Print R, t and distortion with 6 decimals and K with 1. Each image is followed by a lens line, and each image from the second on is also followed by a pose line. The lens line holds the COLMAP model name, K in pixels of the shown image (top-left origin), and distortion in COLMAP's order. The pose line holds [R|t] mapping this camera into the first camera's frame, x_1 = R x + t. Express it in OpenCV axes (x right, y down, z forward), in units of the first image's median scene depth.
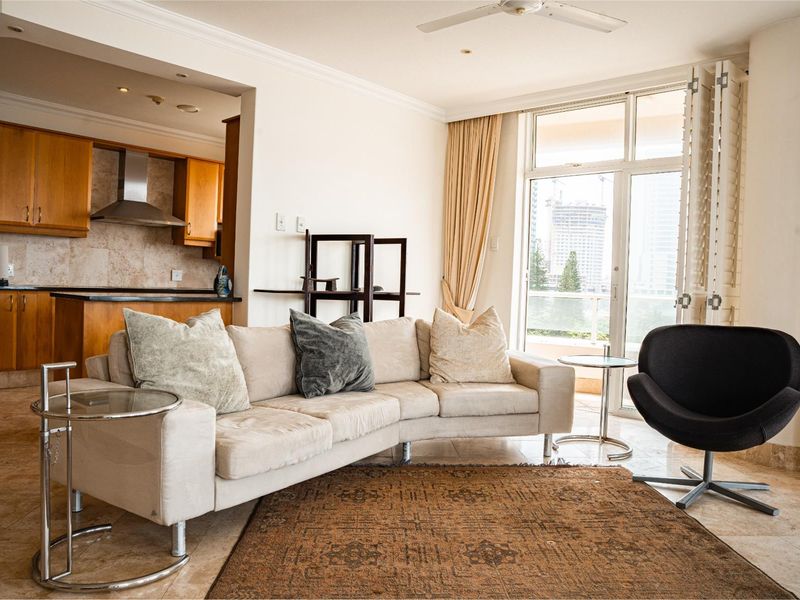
lens RADIAL K [[617.2, 0, 399.4], [0, 617.2, 299.7], [0, 0, 1]] dist [-0.126036, 0.091000]
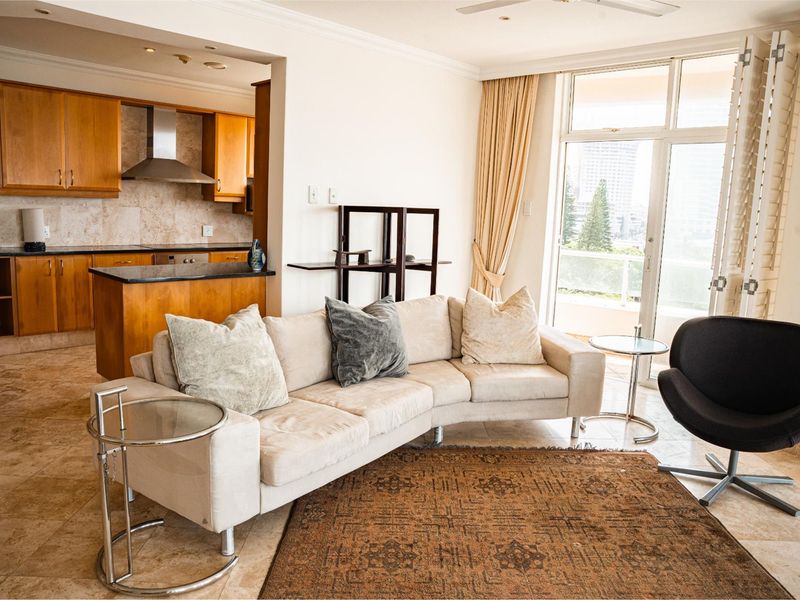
lens RADIAL K [[617.2, 0, 399.1], [0, 617.2, 300.2], [0, 0, 1]] dist [-0.126036, 0.091000]
pose [[0.999117, 0.011977, -0.040273, -0.014571], [-0.006958, 0.992439, 0.122538, -0.098169], [0.041436, -0.122150, 0.991646, -0.001446]]
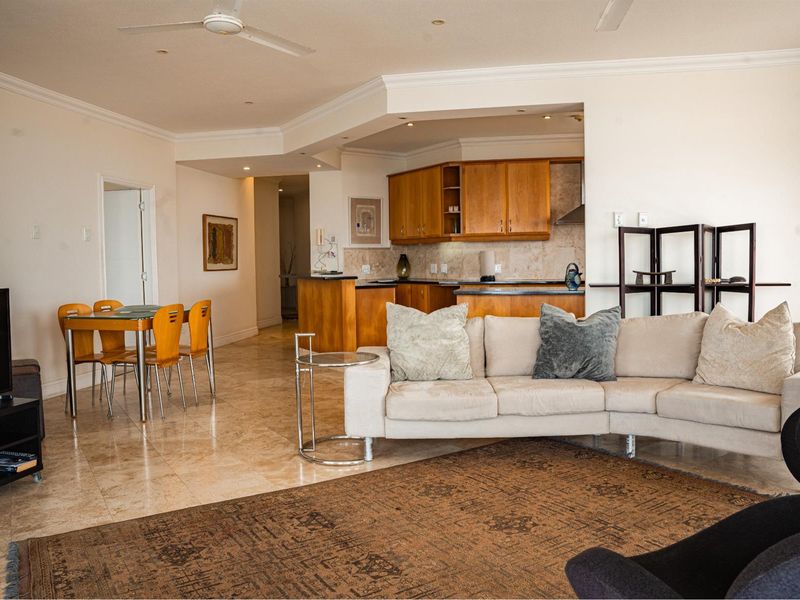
lens RADIAL K [[617.2, 0, 401.3], [0, 617.2, 300.2], [0, 0, 1]] dist [-0.126036, 0.091000]
pose [[0.511250, 0.011515, -0.859355, 0.648846], [0.012887, 0.999695, 0.021063, -0.016790], [0.859335, -0.021843, 0.510946, 0.159781]]
